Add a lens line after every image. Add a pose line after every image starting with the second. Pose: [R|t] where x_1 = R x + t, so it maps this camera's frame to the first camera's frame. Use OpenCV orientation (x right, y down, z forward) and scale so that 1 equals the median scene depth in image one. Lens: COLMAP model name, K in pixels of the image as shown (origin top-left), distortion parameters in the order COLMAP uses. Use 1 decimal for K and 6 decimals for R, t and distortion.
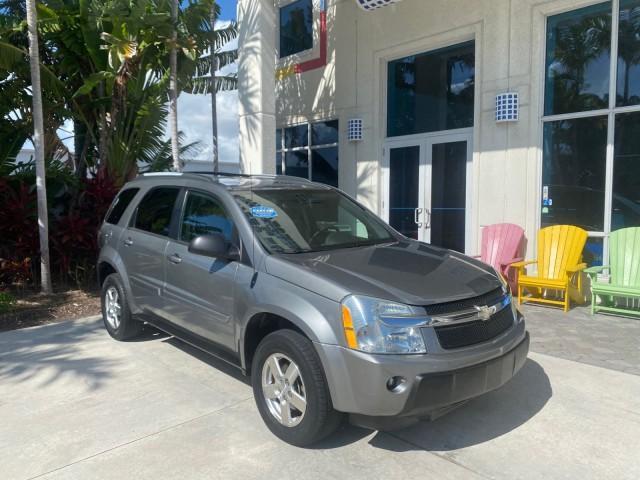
lens RADIAL K [[496.0, 0, 317.4], [0, 496.0, 239.5], [0, 0, 1]] dist [0.003137, 0.000723]
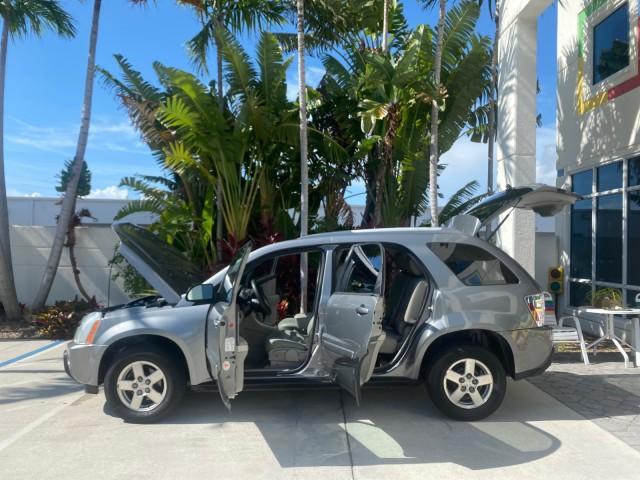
lens RADIAL K [[499.7, 0, 320.4], [0, 499.7, 239.9], [0, 0, 1]] dist [0.006533, -0.001374]
pose [[0.744521, 0.002561, -0.667594, 0.213447], [-0.066463, 0.995309, -0.070304, -0.027772], [0.664283, 0.096714, 0.741198, 0.145904]]
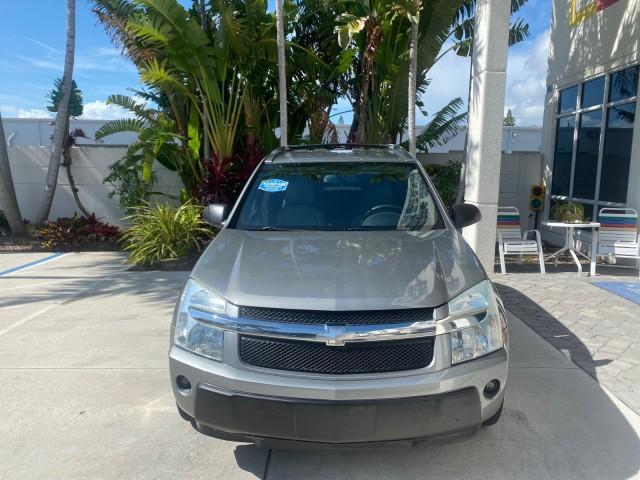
lens RADIAL K [[495.1, 0, 320.4], [0, 495.1, 242.5], [0, 0, 1]] dist [0.006293, -0.002823]
pose [[0.725263, 0.110093, -0.679612, 0.295279], [-0.064680, 0.993661, 0.091942, -0.020208], [0.685427, -0.022725, 0.727787, 0.166652]]
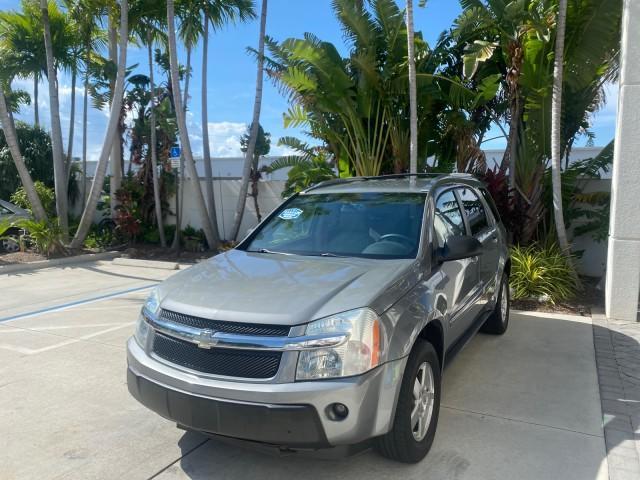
lens RADIAL K [[498.5, 0, 319.9], [0, 498.5, 238.1], [0, 0, 1]] dist [0.009775, -0.002237]
pose [[0.339026, 0.083294, -0.937083, 0.454307], [-0.079039, 0.995073, 0.059854, -0.036963], [0.937451, 0.053774, 0.343939, 0.328955]]
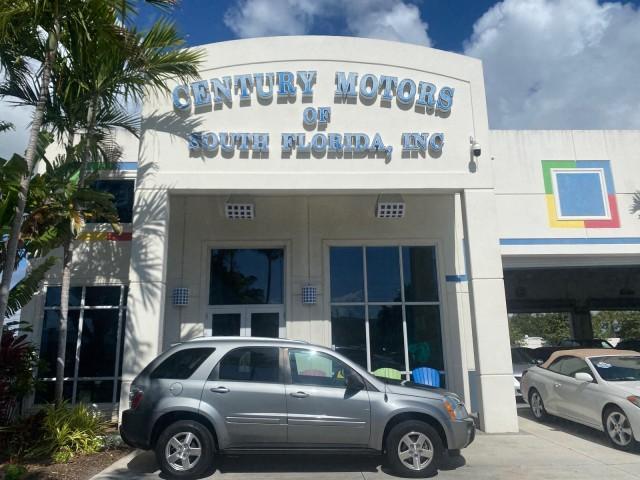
lens RADIAL K [[498.5, 0, 319.9], [0, 498.5, 238.1], [0, 0, 1]] dist [0.009775, -0.002237]
pose [[0.666263, 0.153639, 0.729718, -0.762856], [0.071493, 0.960878, -0.267585, -0.006782], [-0.742282, 0.230452, 0.629214, -0.079679]]
